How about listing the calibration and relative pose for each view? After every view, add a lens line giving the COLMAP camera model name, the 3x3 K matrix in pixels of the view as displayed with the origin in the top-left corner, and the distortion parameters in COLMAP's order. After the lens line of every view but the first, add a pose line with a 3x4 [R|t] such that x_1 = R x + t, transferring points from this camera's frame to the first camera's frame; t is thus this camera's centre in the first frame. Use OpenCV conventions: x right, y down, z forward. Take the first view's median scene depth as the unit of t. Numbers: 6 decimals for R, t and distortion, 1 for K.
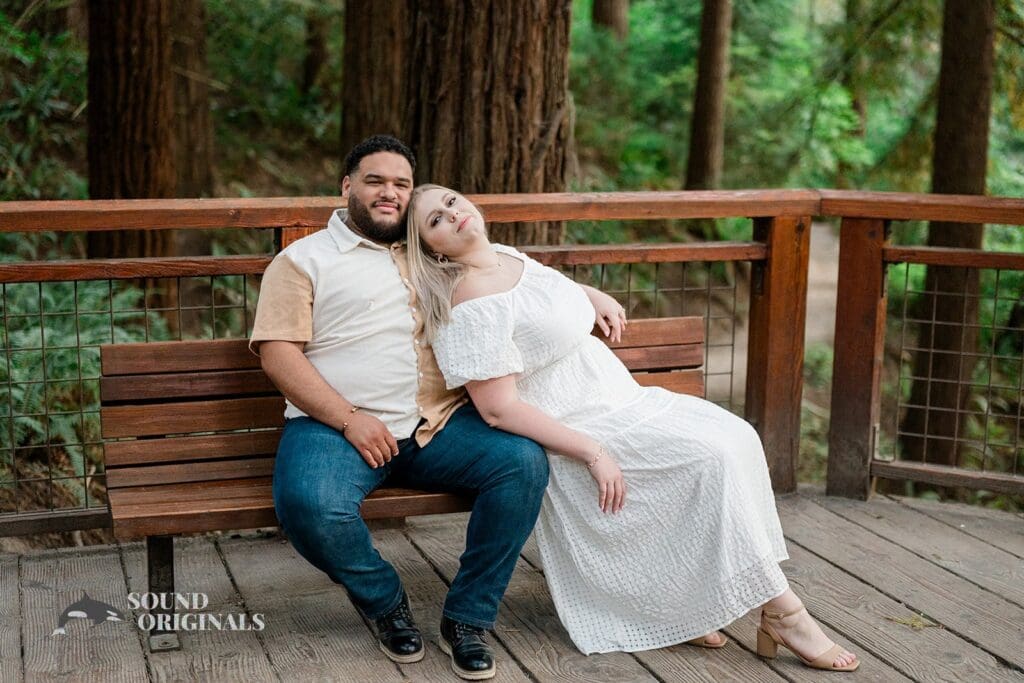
lens RADIAL K [[1432.9, 0, 513.0], [0, 1432.9, 365.7], [0, 0, 1]] dist [-0.004348, 0.029826]
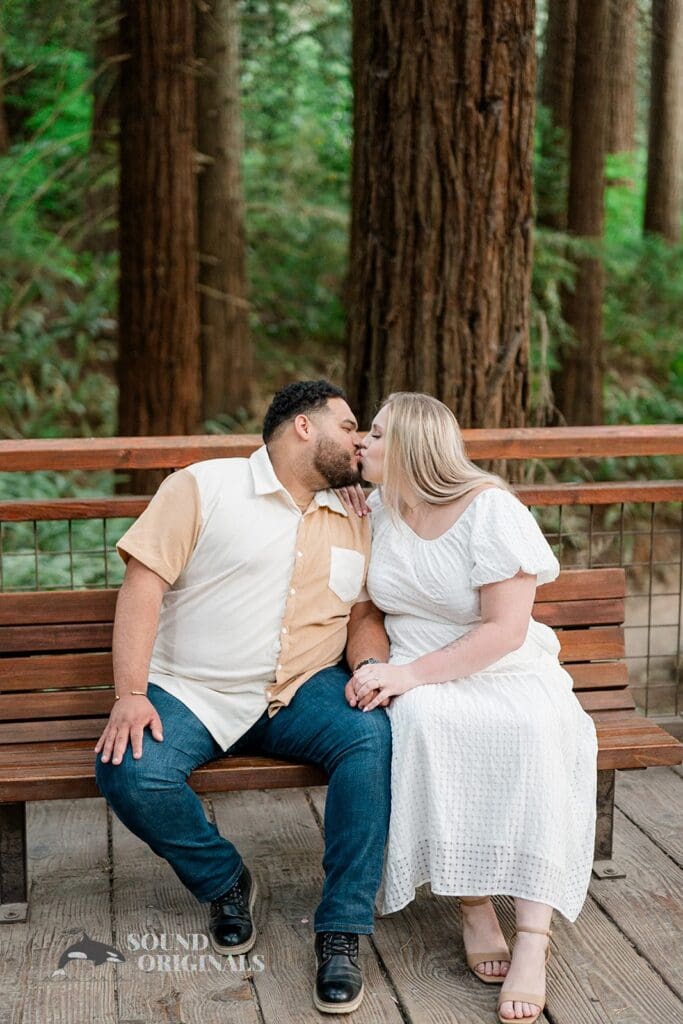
lens RADIAL K [[1432.9, 0, 341.2], [0, 1432.9, 527.3], [0, 0, 1]] dist [-0.004348, 0.029826]
pose [[0.985359, 0.009279, -0.170237, 0.080576], [-0.014568, 0.999448, -0.029846, -0.022403], [0.169867, 0.031889, 0.984951, 0.060921]]
